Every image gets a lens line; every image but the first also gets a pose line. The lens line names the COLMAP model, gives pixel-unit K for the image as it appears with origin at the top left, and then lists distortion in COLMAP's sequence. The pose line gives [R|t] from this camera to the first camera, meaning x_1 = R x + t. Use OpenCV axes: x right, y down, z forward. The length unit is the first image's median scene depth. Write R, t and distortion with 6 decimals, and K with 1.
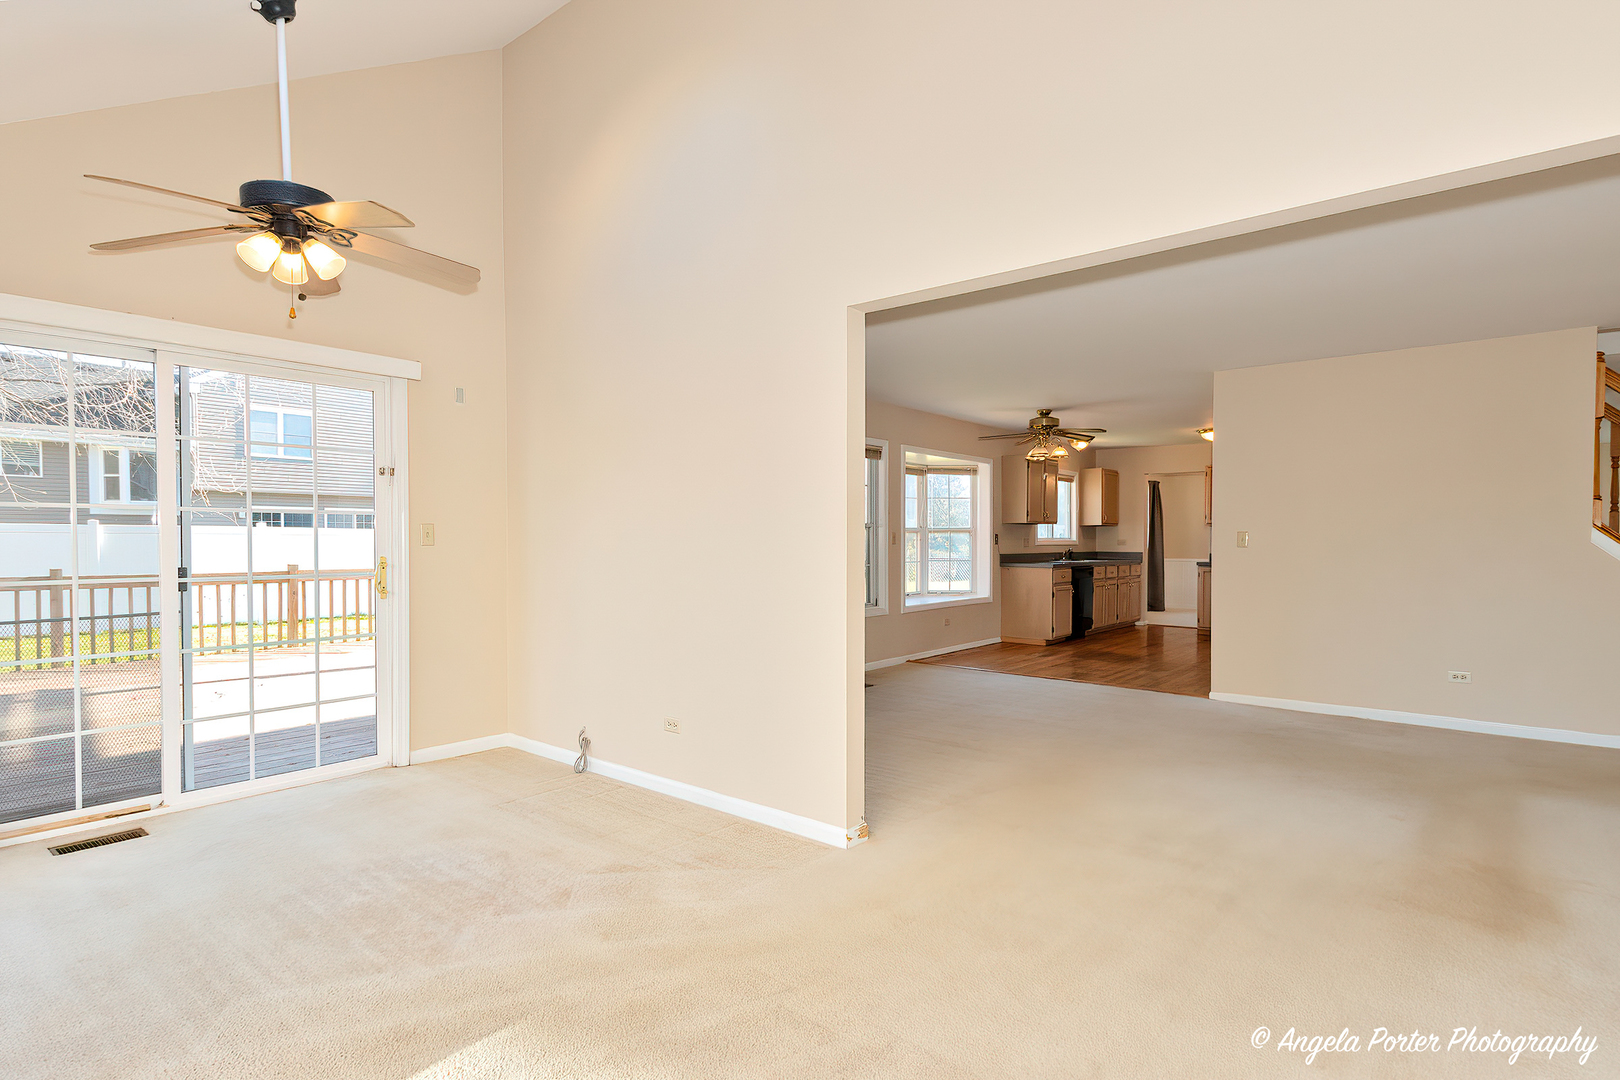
lens RADIAL K [[781.5, 0, 827.6], [0, 781.5, 550.1], [0, 0, 1]] dist [0.009468, -0.000009]
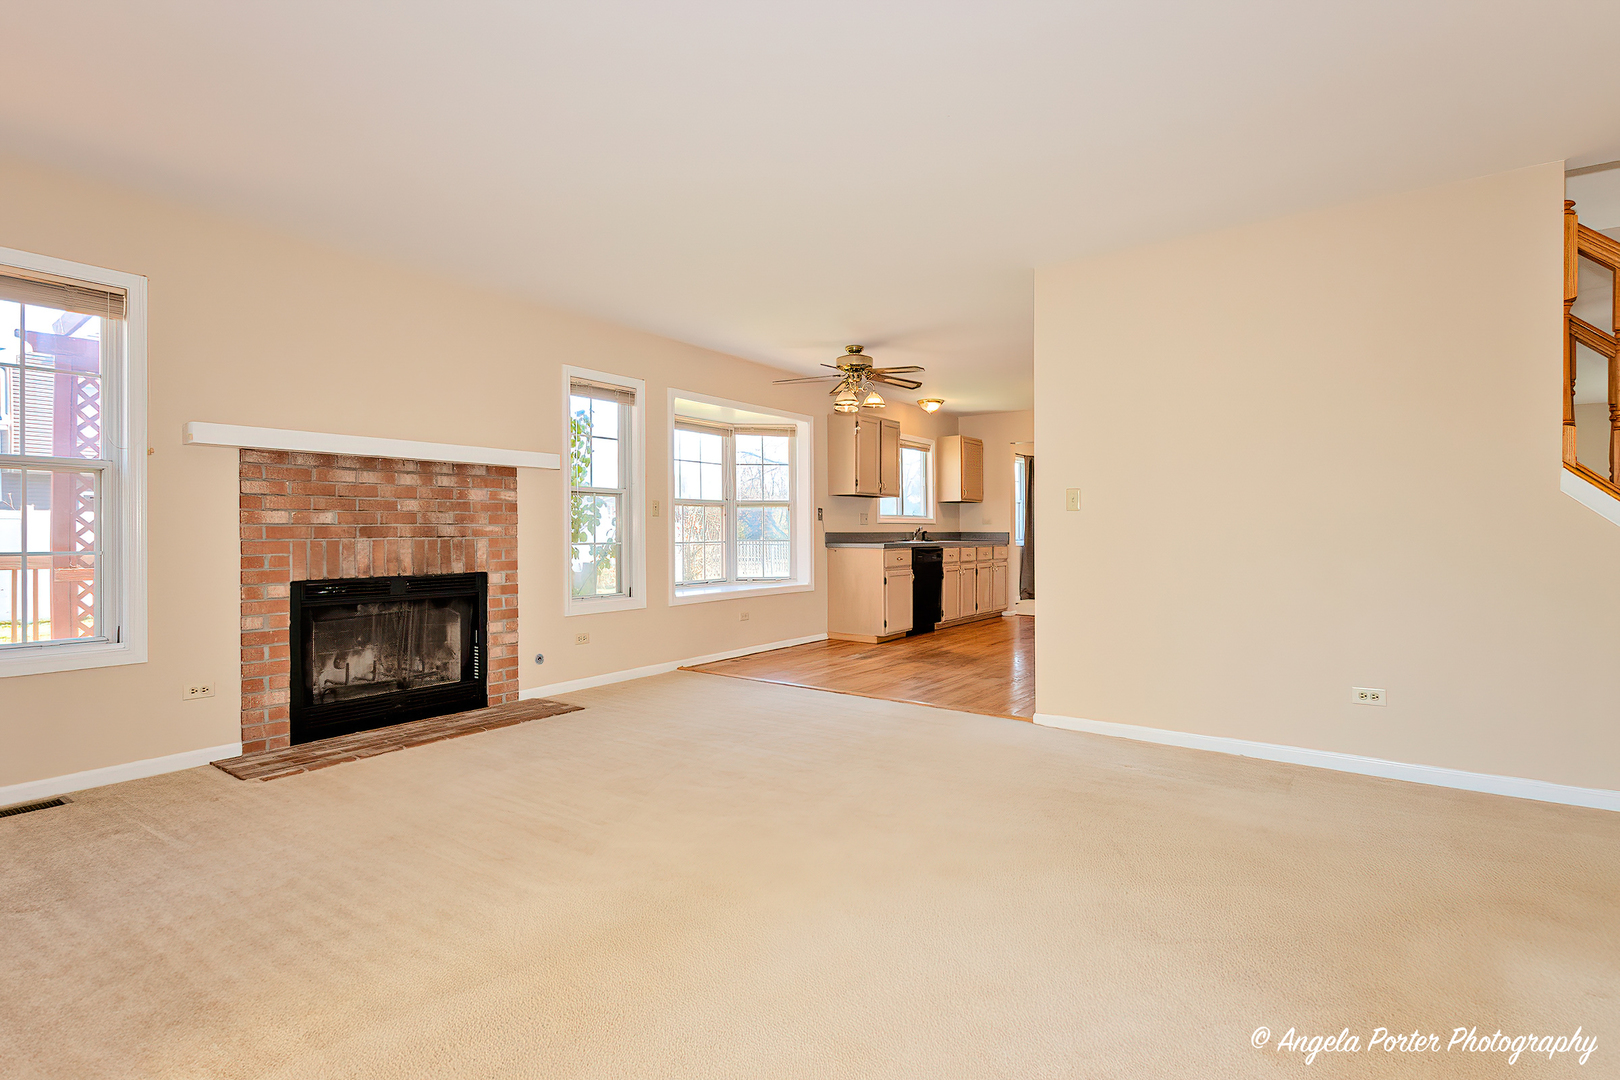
lens RADIAL K [[781.5, 0, 796.0], [0, 781.5, 530.5], [0, 0, 1]] dist [0.009468, -0.000009]
pose [[0.997760, -0.003963, 0.066772, 0.135792], [0.004766, 0.999918, -0.011878, 0.012889], [-0.066719, 0.012169, 0.997698, 0.181067]]
